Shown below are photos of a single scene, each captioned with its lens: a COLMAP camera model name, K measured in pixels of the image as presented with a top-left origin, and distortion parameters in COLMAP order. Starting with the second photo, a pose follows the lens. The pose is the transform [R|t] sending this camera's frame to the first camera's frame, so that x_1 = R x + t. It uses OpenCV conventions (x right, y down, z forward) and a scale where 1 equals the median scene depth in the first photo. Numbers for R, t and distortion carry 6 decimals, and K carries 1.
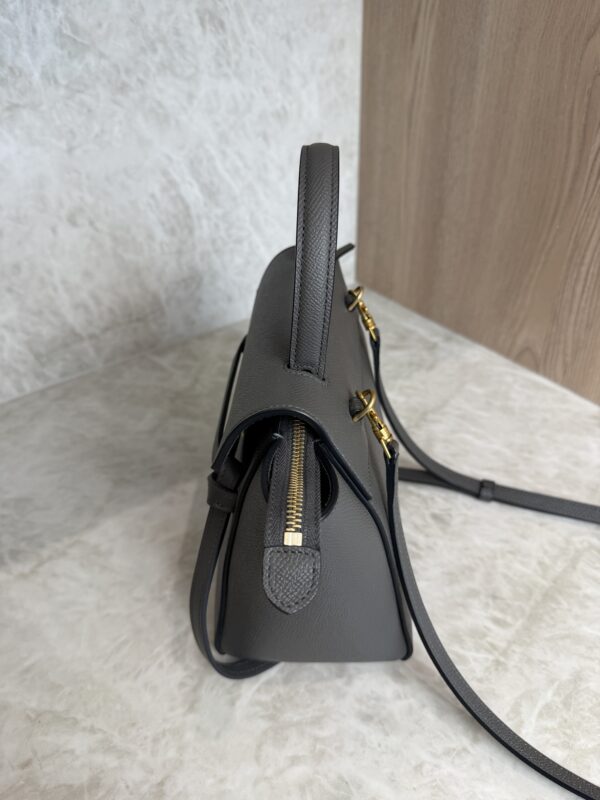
lens RADIAL K [[583.2, 0, 301.2], [0, 583.2, 397.3], [0, 0, 1]] dist [-0.035892, 0.008909]
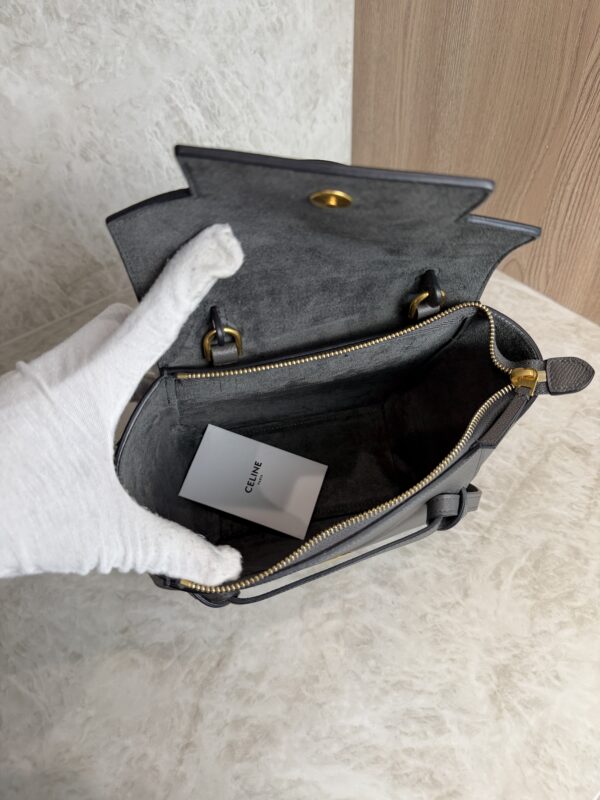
lens RADIAL K [[574.4, 0, 298.2], [0, 574.4, 396.8], [0, 0, 1]] dist [-0.022077, 0.003177]
pose [[0.998956, -0.043032, 0.015351, -0.050943], [0.039013, 0.978281, 0.203580, -0.082794], [-0.023778, -0.202768, 0.978938, -0.113677]]
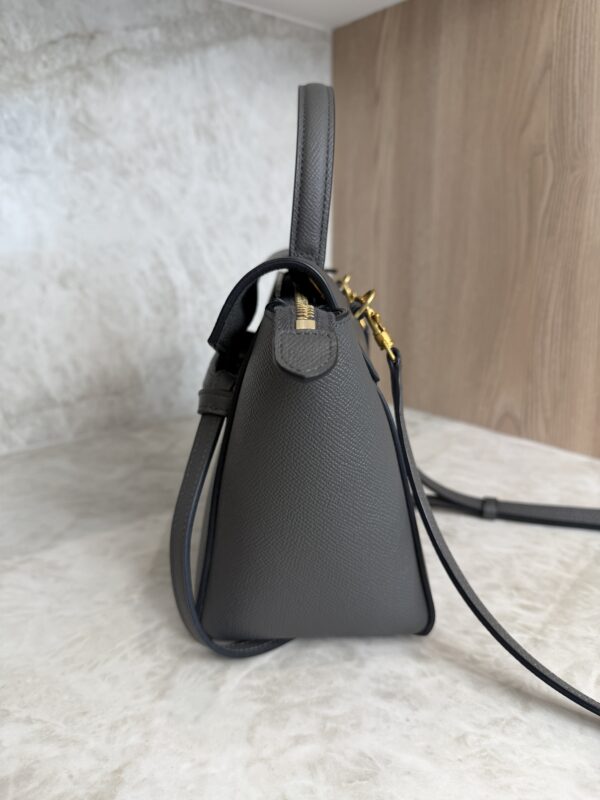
lens RADIAL K [[587.2, 0, 305.9], [0, 587.2, 397.5], [0, 0, 1]] dist [-0.034239, 0.002441]
pose [[0.997730, 0.000324, 0.067344, -0.033829], [0.023910, 0.933132, -0.358738, 0.303367], [-0.062957, 0.359534, 0.931006, 0.079626]]
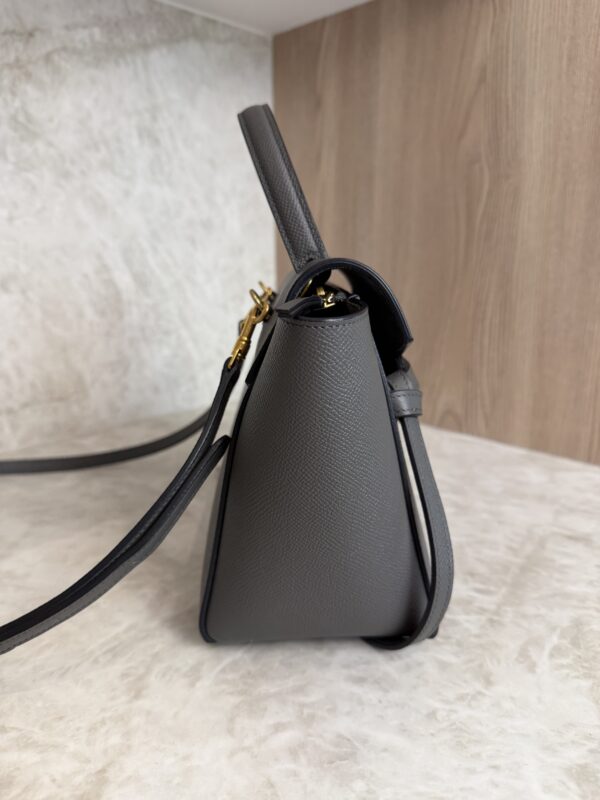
lens RADIAL K [[586.8, 0, 301.4], [0, 586.8, 401.6], [0, 0, 1]] dist [-0.035562, 0.005268]
pose [[0.985634, -0.021428, 0.167533, -0.064784], [0.080269, 0.932169, -0.353013, 0.312427], [-0.148605, 0.361389, 0.920497, 0.069358]]
